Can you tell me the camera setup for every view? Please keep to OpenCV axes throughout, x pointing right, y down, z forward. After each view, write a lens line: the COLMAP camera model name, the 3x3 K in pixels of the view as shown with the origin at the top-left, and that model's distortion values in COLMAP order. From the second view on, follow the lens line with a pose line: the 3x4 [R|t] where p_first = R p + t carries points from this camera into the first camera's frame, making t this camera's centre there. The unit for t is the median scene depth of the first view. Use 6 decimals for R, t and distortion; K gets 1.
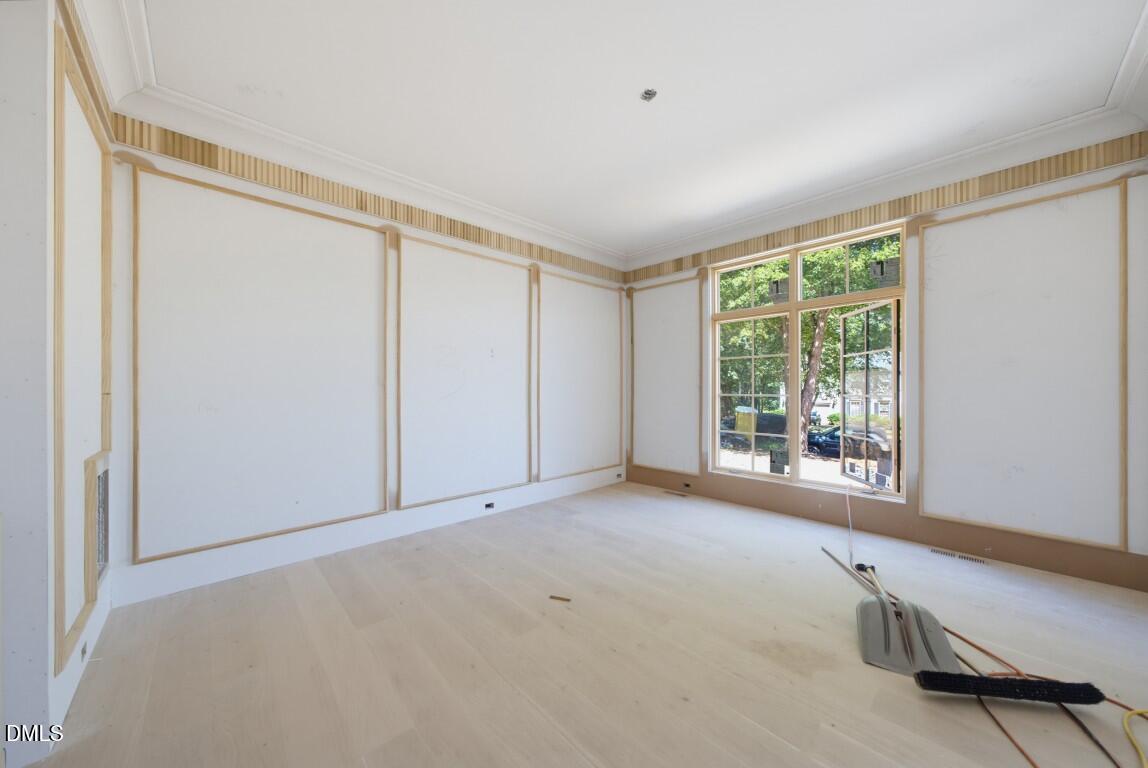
lens RADIAL K [[394.3, 0, 577.1], [0, 394.3, 388.7], [0, 0, 1]] dist [-0.028986, 0.014056]
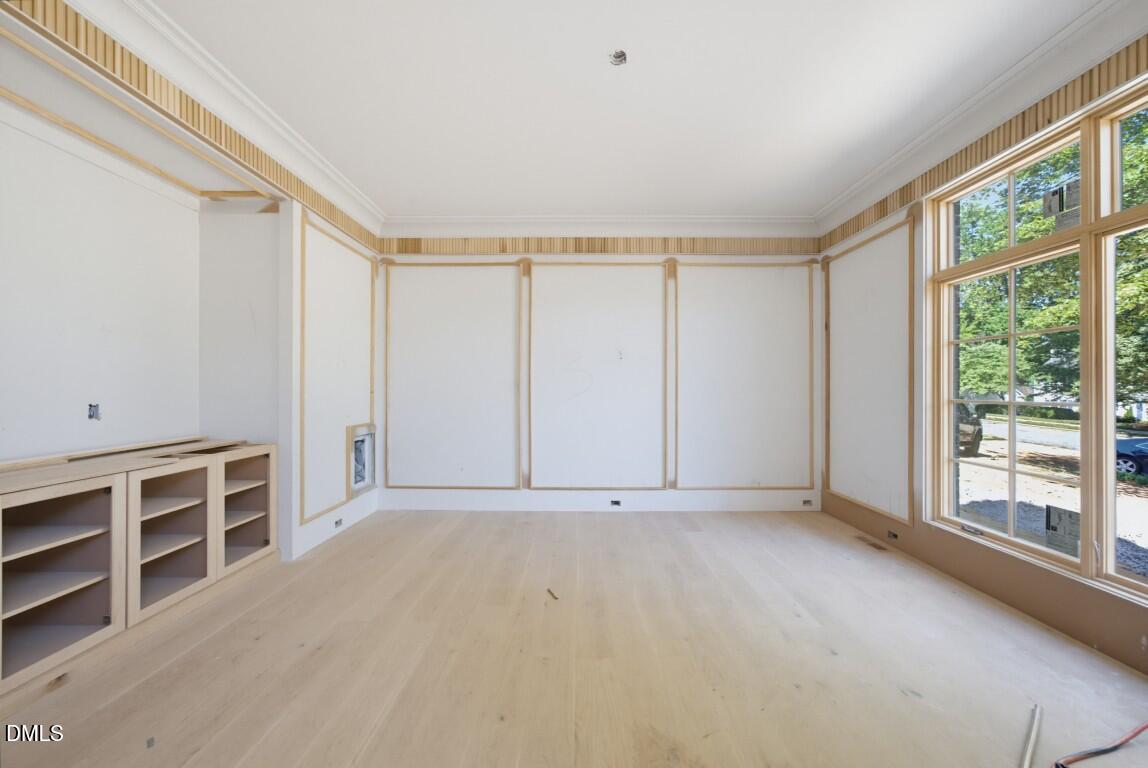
lens RADIAL K [[394.3, 0, 577.1], [0, 394.3, 388.7], [0, 0, 1]] dist [-0.028986, 0.014056]
pose [[0.724038, -0.001033, -0.689759, 0.379435], [-0.002860, 0.999986, -0.004500, 0.001800], [0.689754, 0.005231, 0.724025, 0.160815]]
